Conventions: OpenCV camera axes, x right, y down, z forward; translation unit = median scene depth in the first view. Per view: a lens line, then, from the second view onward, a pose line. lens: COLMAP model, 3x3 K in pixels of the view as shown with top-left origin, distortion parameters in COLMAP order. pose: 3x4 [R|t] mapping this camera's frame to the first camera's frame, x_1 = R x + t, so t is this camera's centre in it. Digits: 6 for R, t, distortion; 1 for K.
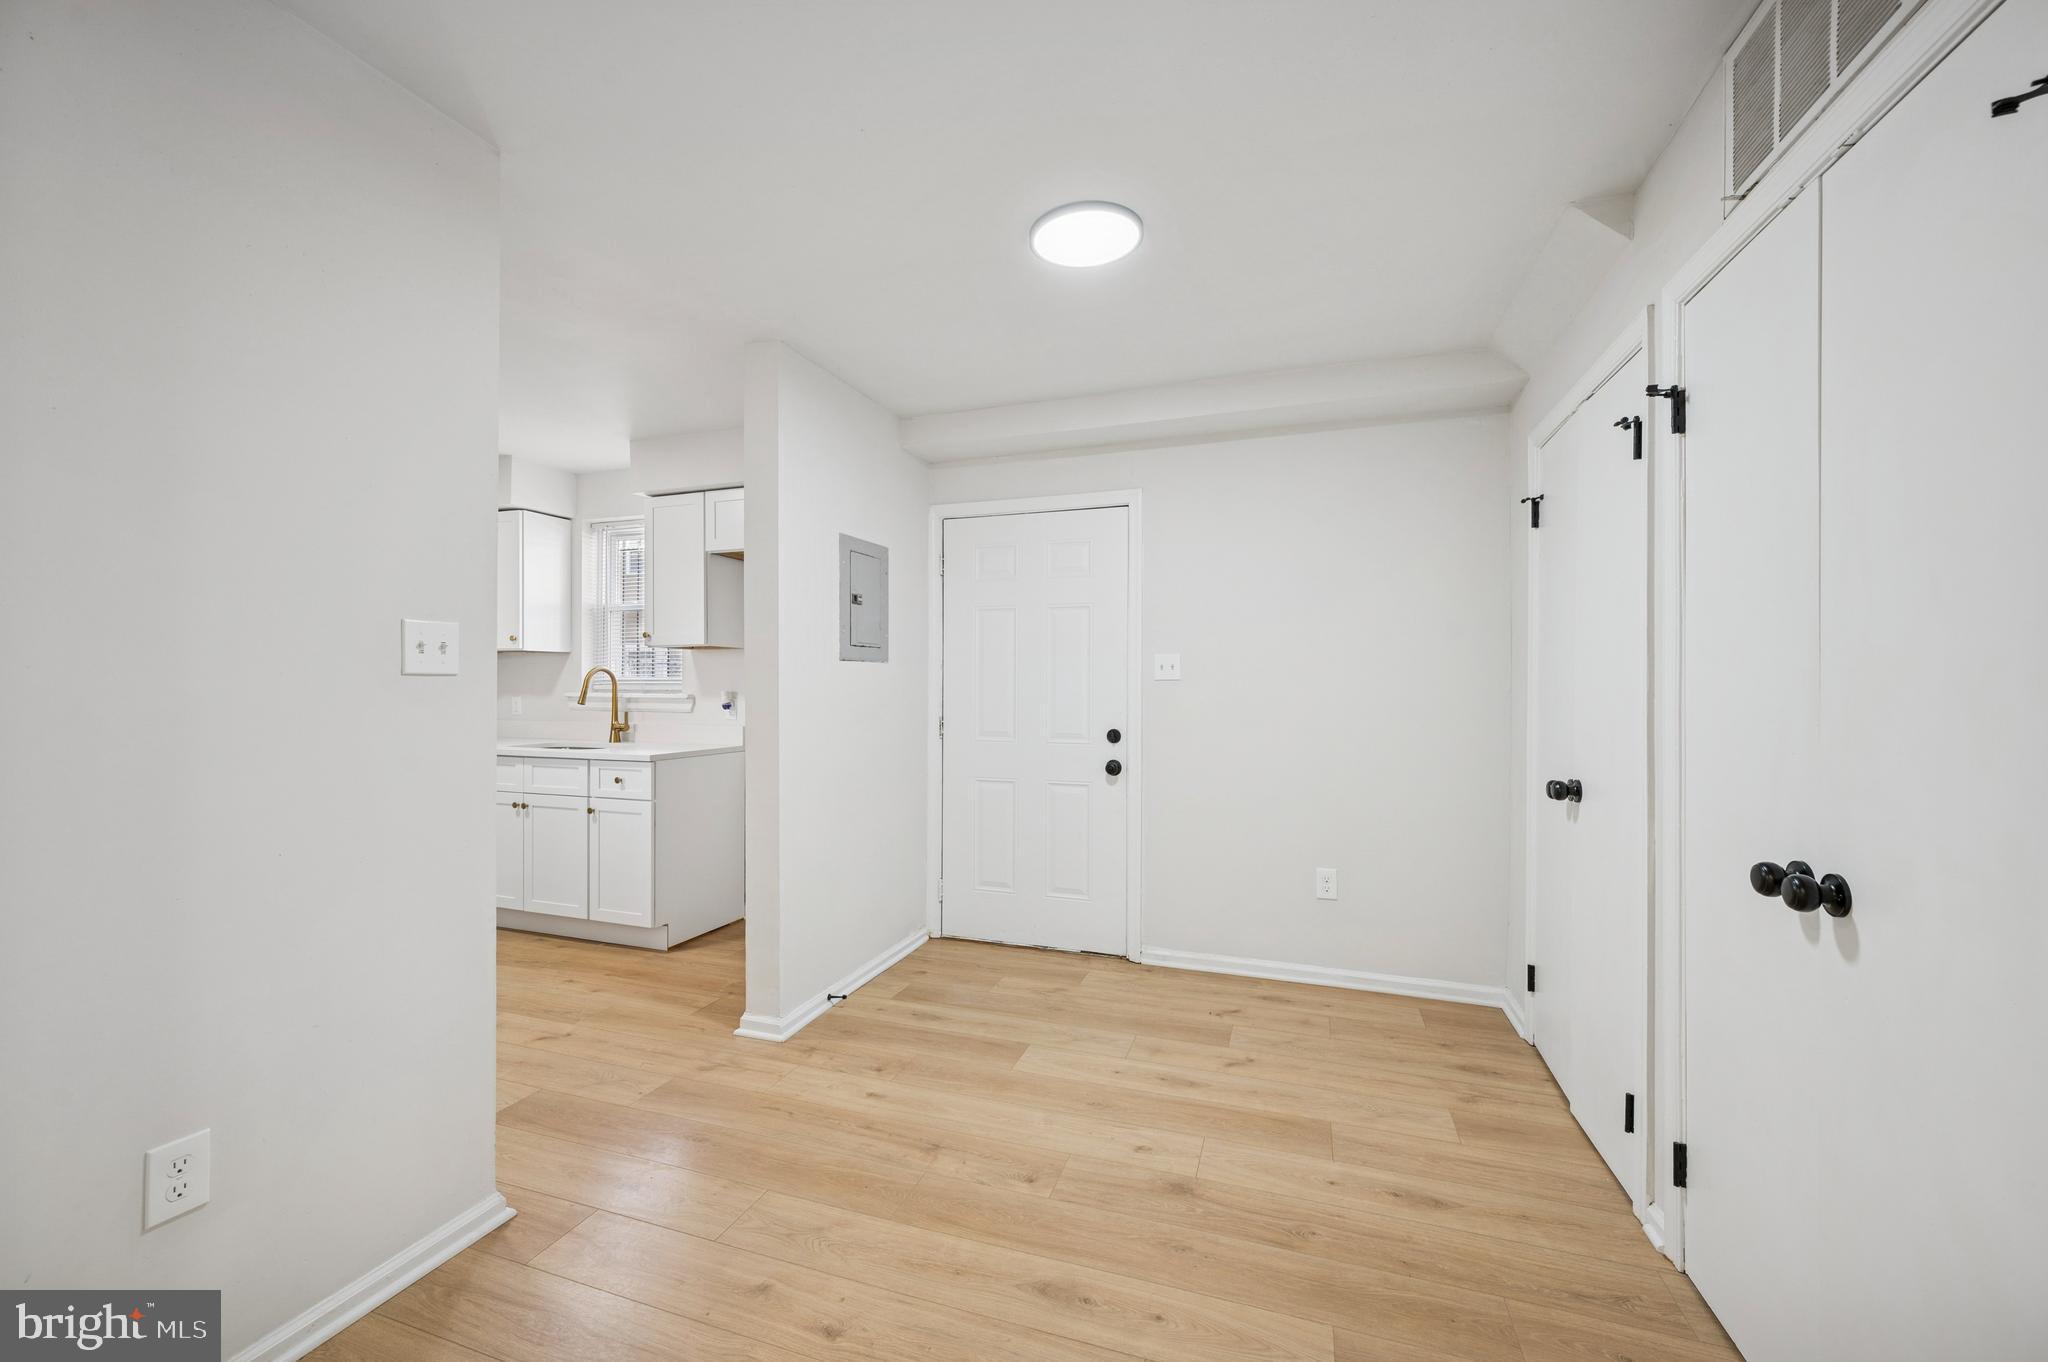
lens RADIAL K [[807.0, 0, 1025.5], [0, 807.0, 686.3], [0, 0, 1]] dist [0.001561, 0.000048]
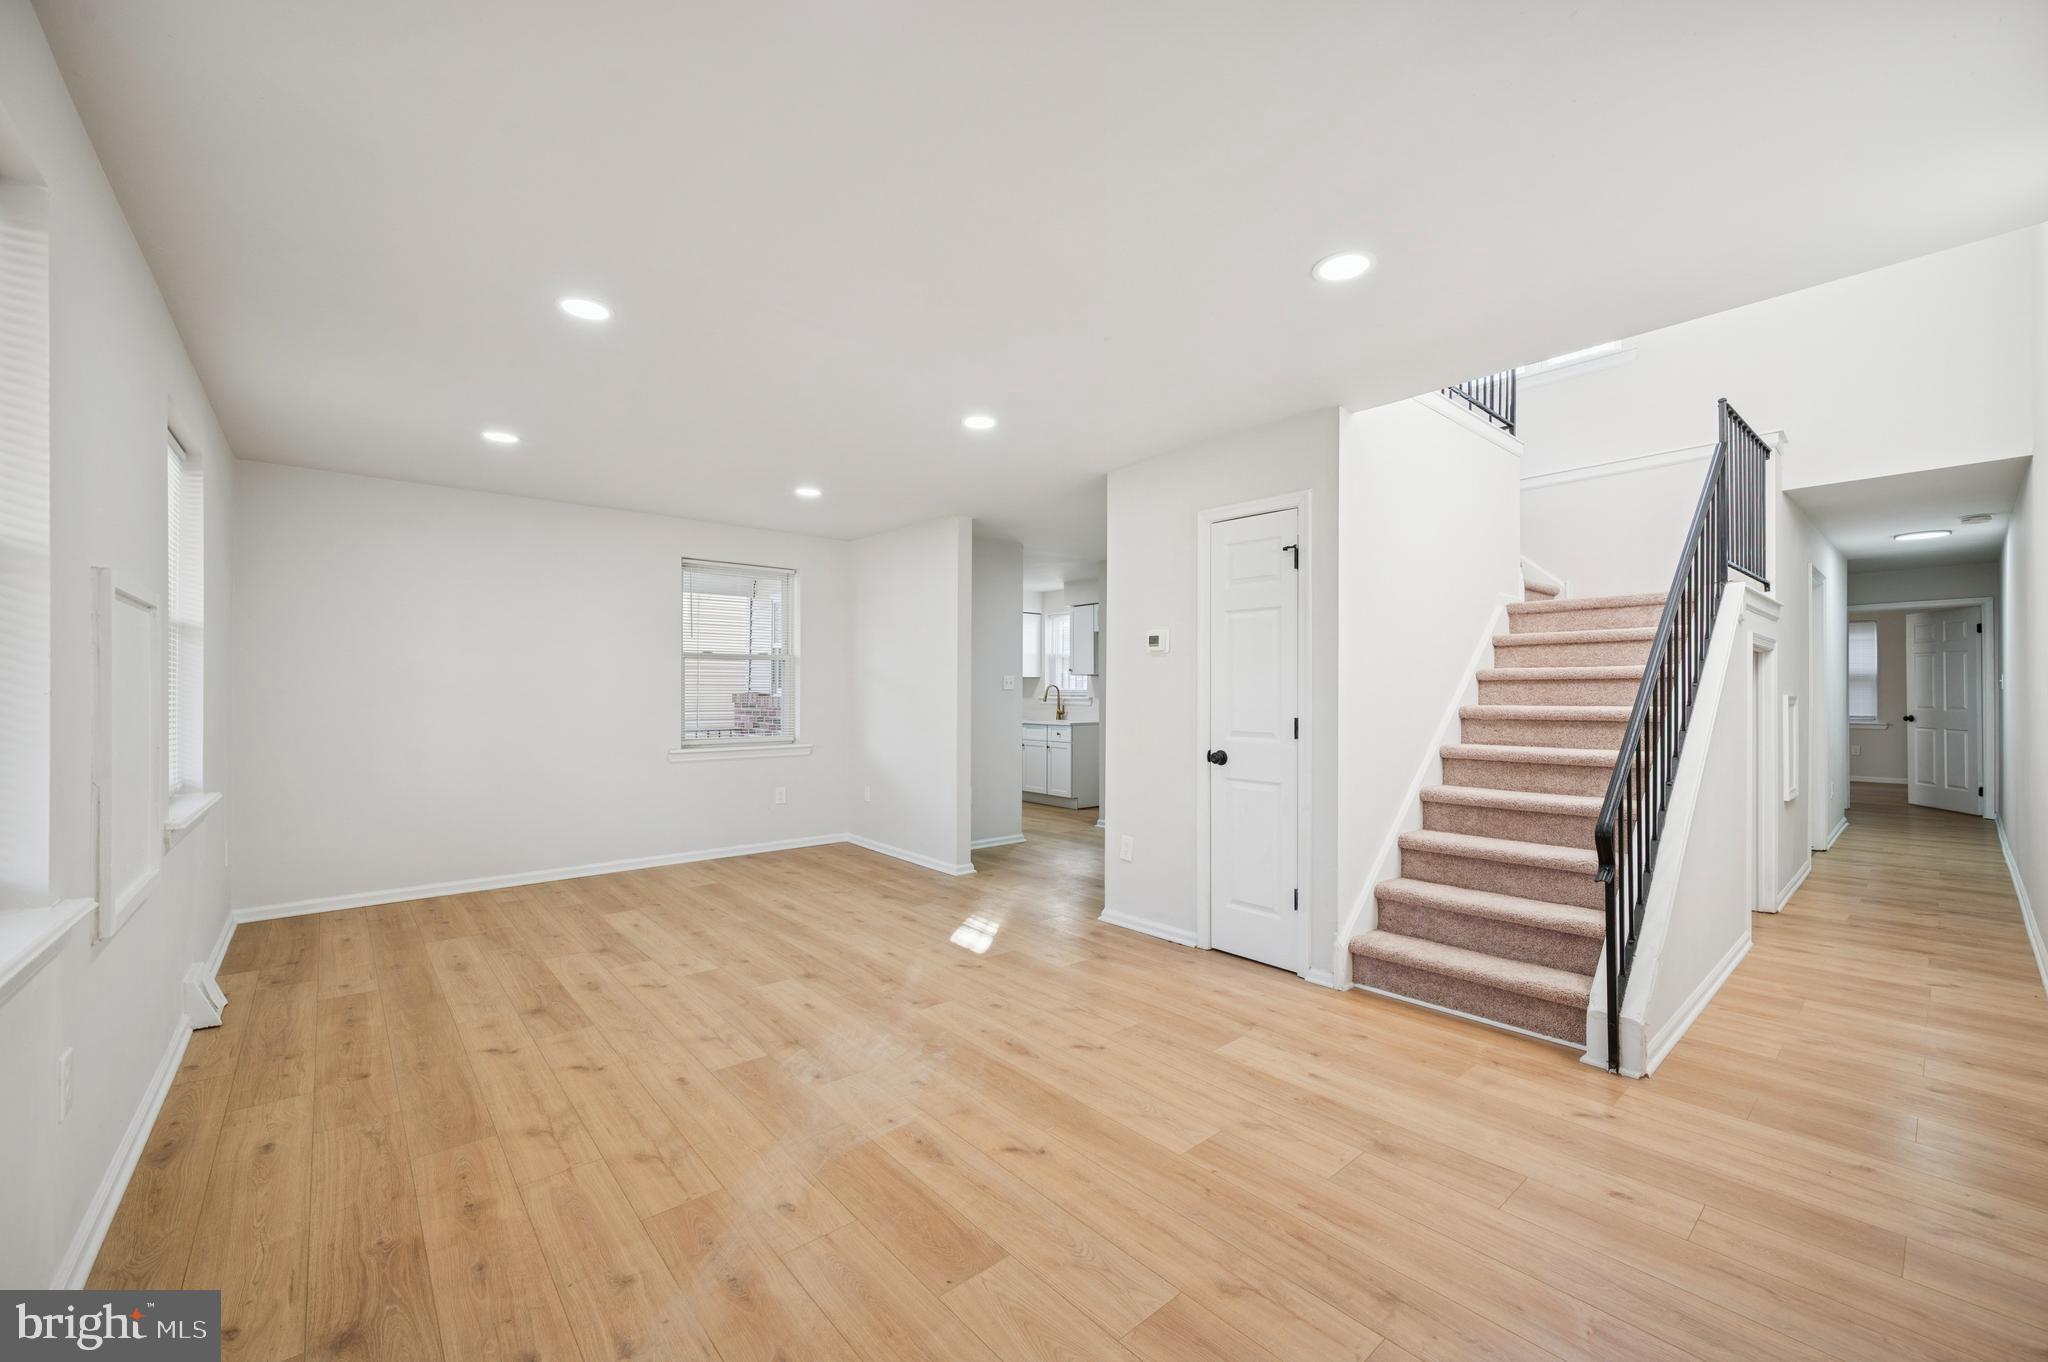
lens RADIAL K [[807.0, 0, 1024.5], [0, 807.0, 687.0], [0, 0, 1]] dist [0.001561, 0.000048]
pose [[0.860587, -0.004187, -0.509287, 0.553712], [0.000968, 0.999978, -0.006585, -0.003448], [0.509303, 0.005174, 0.860572, -0.976727]]
